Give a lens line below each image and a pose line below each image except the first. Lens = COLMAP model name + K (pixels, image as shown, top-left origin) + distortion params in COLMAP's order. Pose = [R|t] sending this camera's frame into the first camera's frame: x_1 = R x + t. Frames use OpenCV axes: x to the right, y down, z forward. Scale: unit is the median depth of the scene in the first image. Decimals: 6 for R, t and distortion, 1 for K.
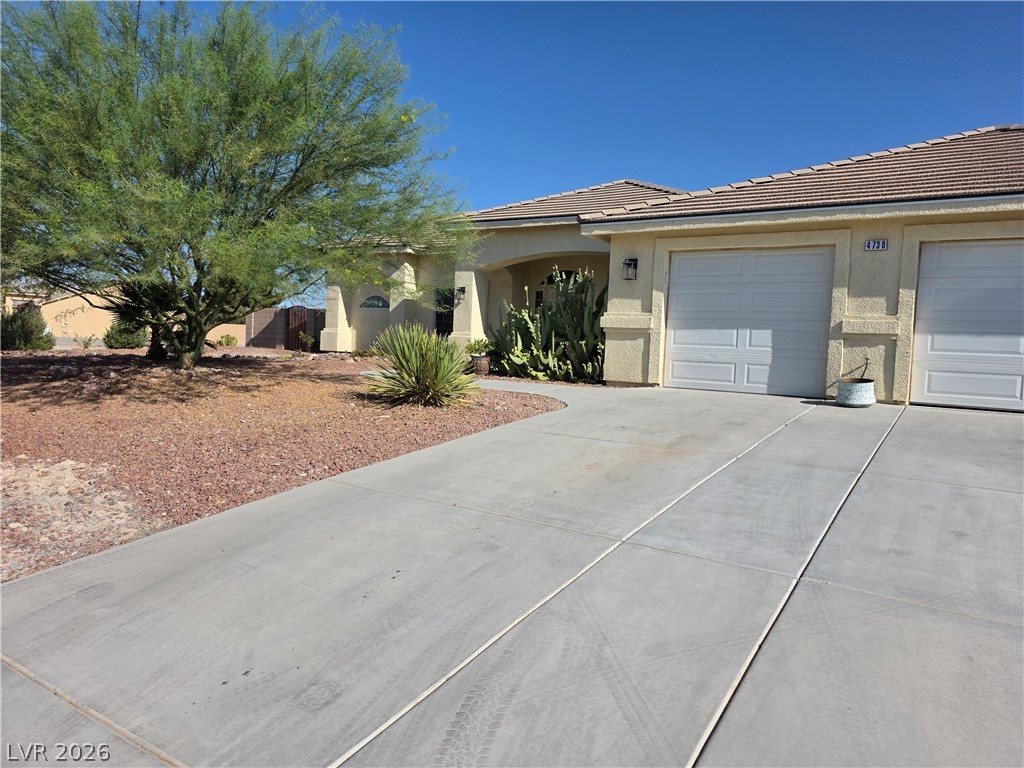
lens RADIAL K [[695.2, 0, 513.3], [0, 695.2, 389.7], [0, 0, 1]] dist [0.037263, -0.027446]
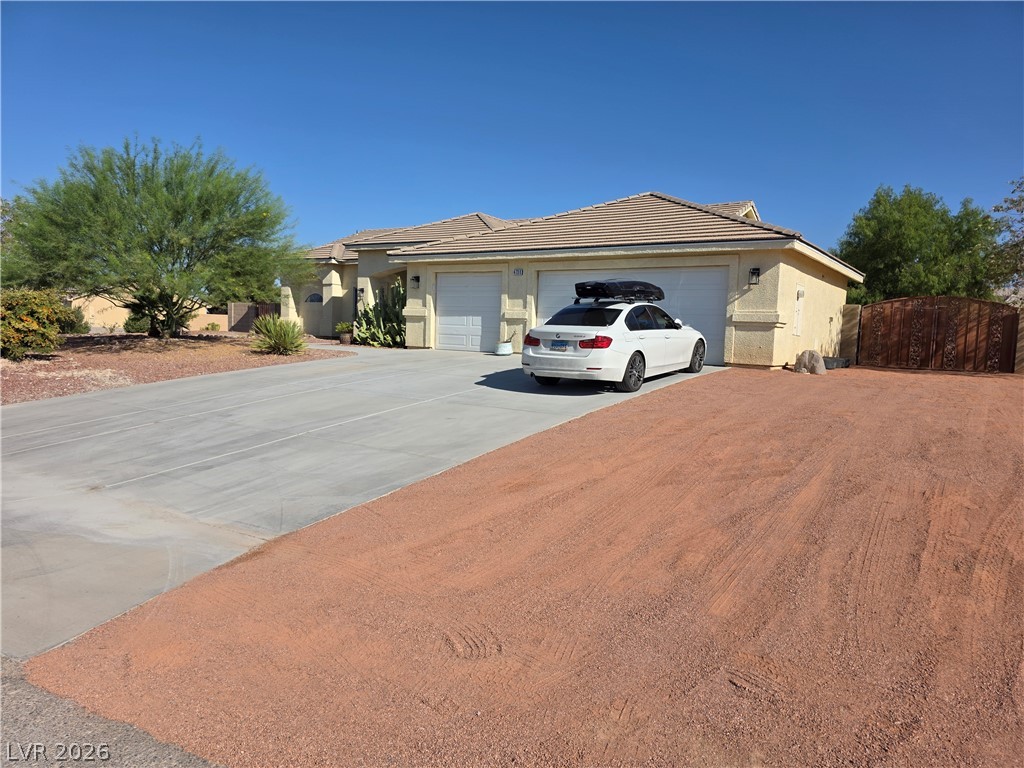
lens RADIAL K [[695.2, 0, 514.3], [0, 695.2, 407.7], [0, 0, 1]] dist [0.037263, -0.027446]
pose [[0.999677, -0.003962, -0.025122, 0.449670], [0.005011, 0.999113, 0.041819, 0.070371], [0.024934, -0.041931, 0.998809, -0.754034]]
